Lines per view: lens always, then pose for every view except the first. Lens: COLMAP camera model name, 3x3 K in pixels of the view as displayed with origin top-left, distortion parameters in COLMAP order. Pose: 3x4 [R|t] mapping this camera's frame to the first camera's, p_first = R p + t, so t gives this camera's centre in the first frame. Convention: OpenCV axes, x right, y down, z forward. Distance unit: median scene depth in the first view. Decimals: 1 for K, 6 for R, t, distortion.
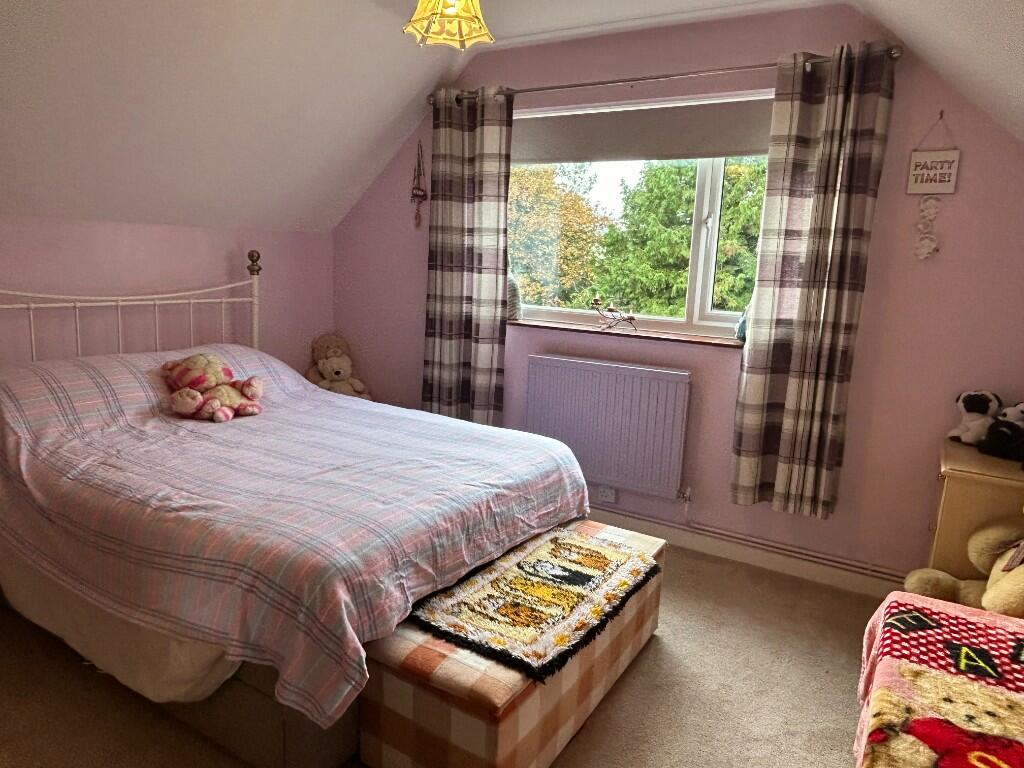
lens RADIAL K [[674.3, 0, 504.4], [0, 674.3, 386.4], [0, 0, 1]] dist [-0.000348, -0.004200]
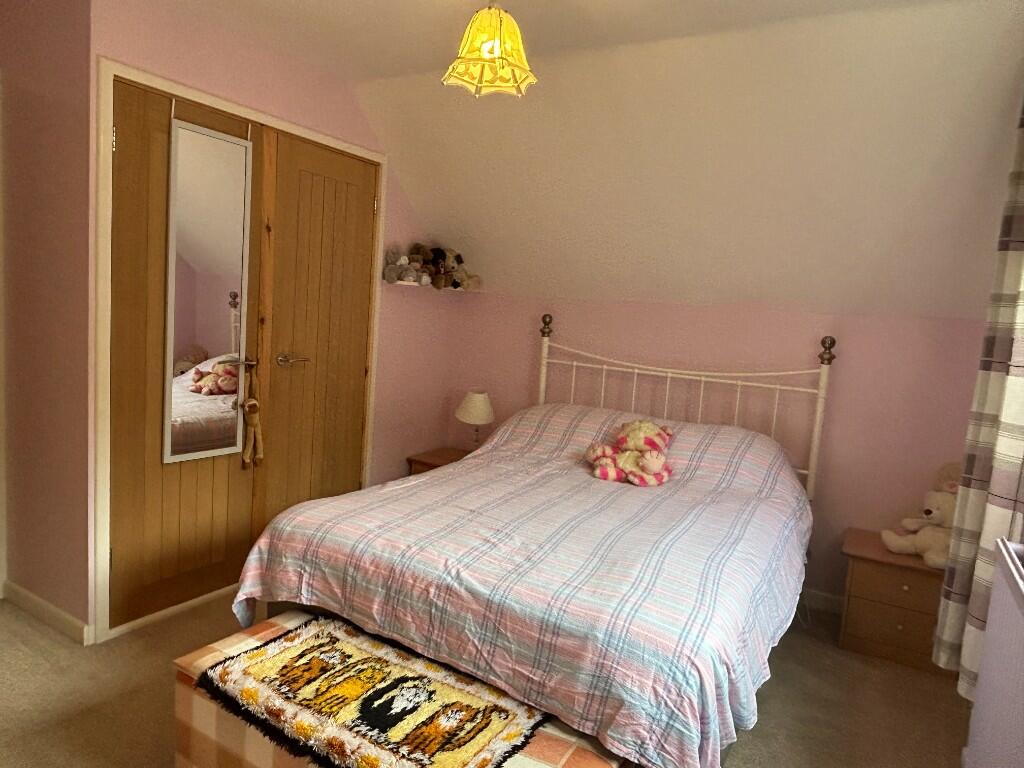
lens RADIAL K [[674.3, 0, 504.4], [0, 674.3, 386.4], [0, 0, 1]] dist [-0.000348, -0.004200]
pose [[0.027609, 0.072577, -0.996981, 0.785505], [-0.255261, 0.964807, 0.063166, -0.145425], [0.966478, 0.252746, 0.045164, 0.946335]]
